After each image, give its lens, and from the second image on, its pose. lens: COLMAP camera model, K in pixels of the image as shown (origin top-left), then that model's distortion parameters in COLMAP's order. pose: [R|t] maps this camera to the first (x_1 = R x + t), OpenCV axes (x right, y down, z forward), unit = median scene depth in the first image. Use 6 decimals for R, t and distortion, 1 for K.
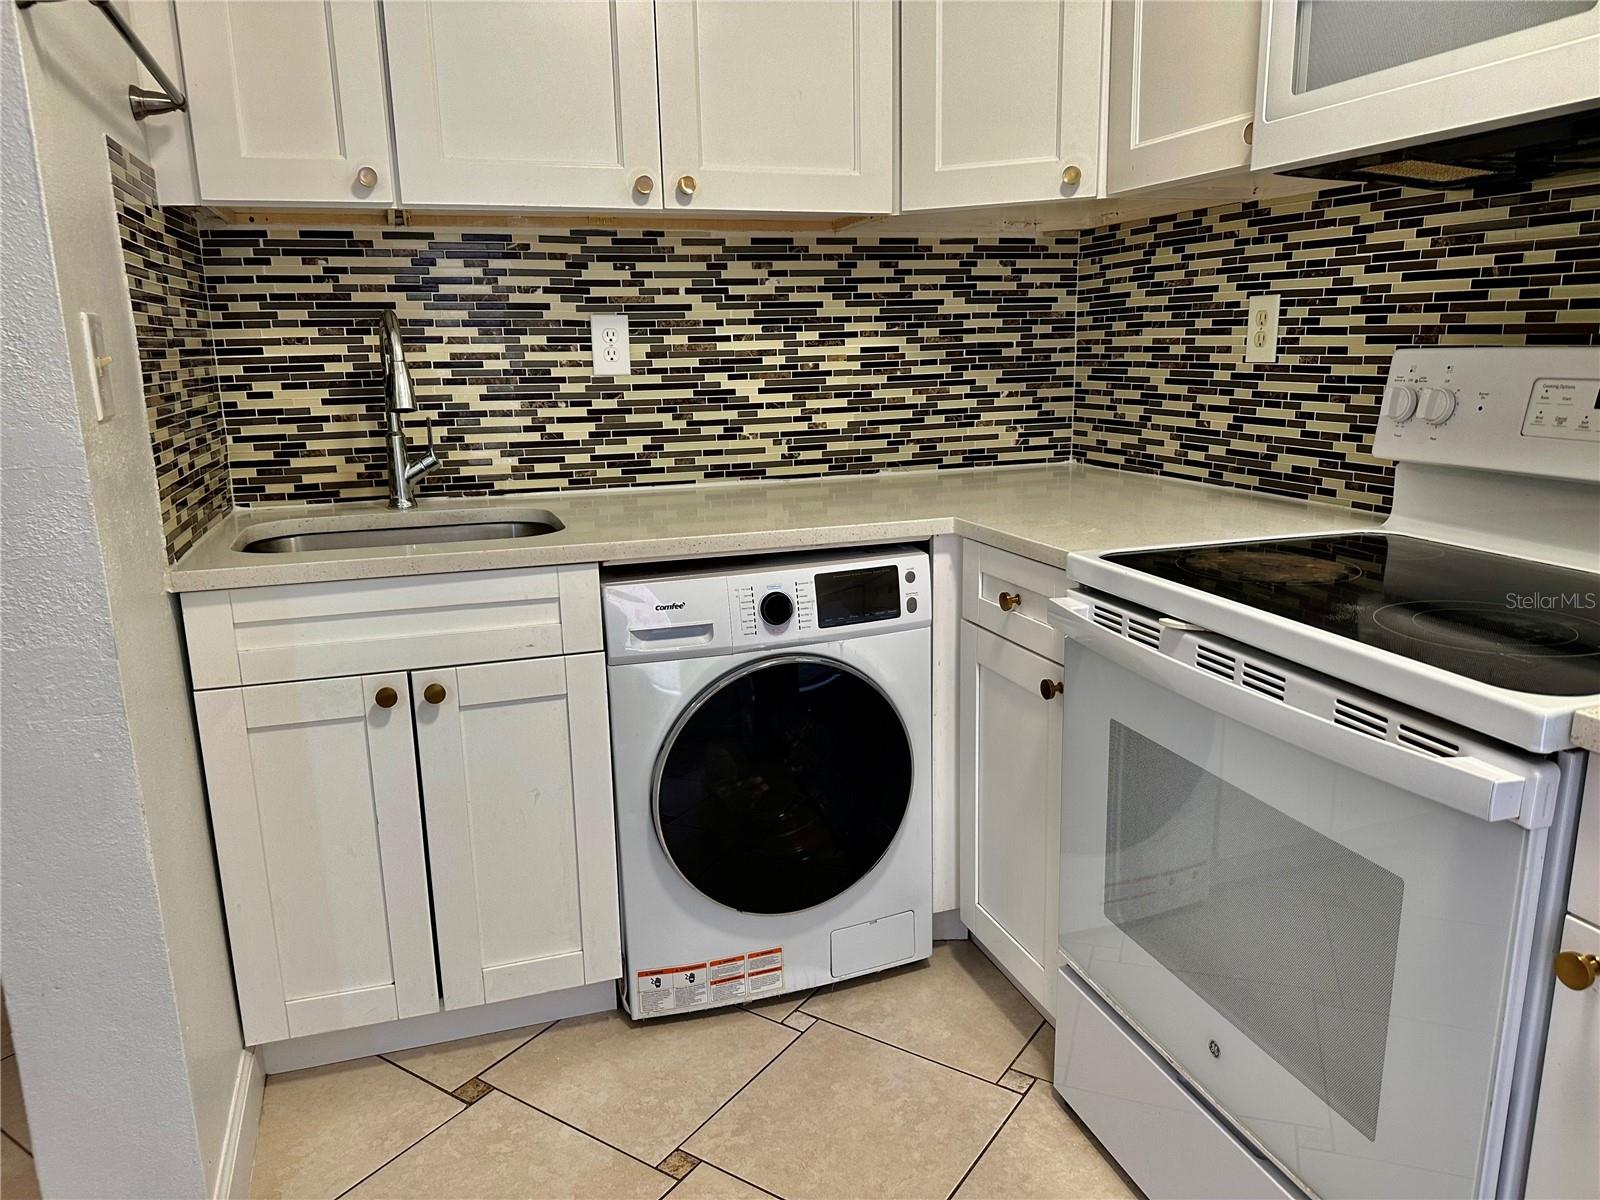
lens RADIAL K [[1117.0, 0, 802.3], [0, 1117.0, 606.0], [0, 0, 1]] dist [0.173938, -0.374629]
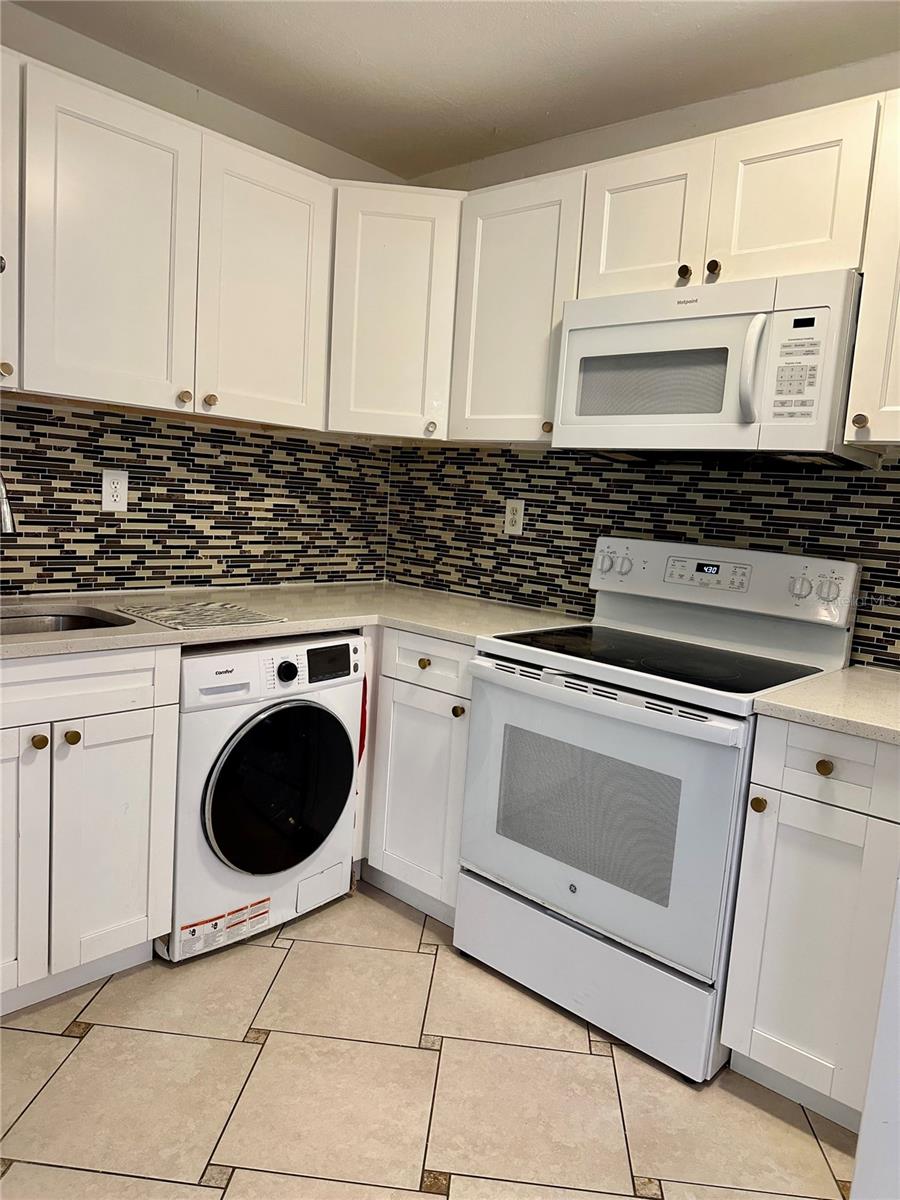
lens RADIAL K [[837.8, 0, 452.7], [0, 837.8, 606.2], [0, 0, 1]] dist [0.173938, -0.374629]
pose [[0.867926, 0.014825, 0.496472, -0.335983], [0.026481, 0.996752, -0.076058, 0.005912], [-0.495987, 0.079160, 0.864714, -0.125266]]
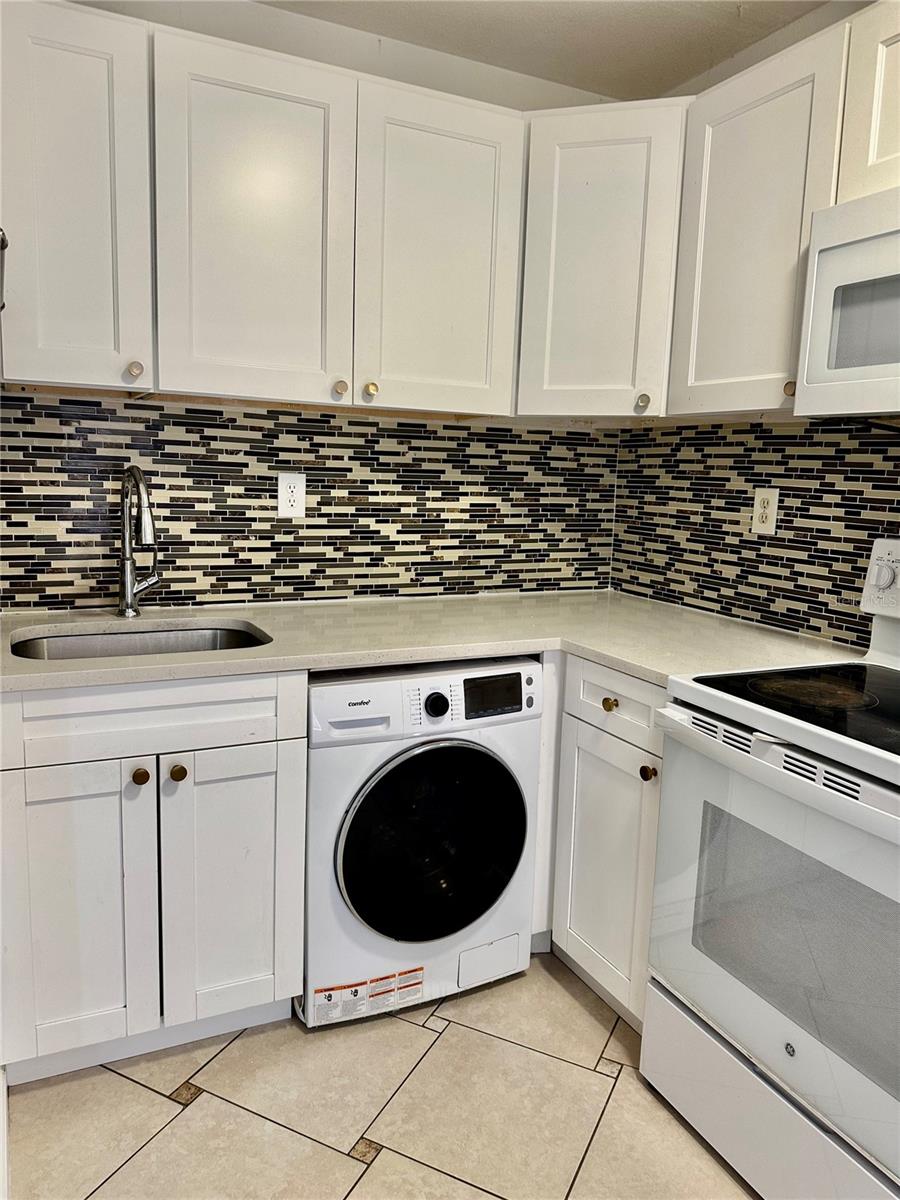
lens RADIAL K [[834.9, 0, 442.9], [0, 834.9, 603.2], [0, 0, 1]] dist [0.170315, -0.344467]
pose [[0.990091, 0.032067, 0.136717, -0.126424], [-0.022606, 0.997277, -0.070200, -0.039392], [-0.138595, 0.066414, 0.988120, 0.006382]]
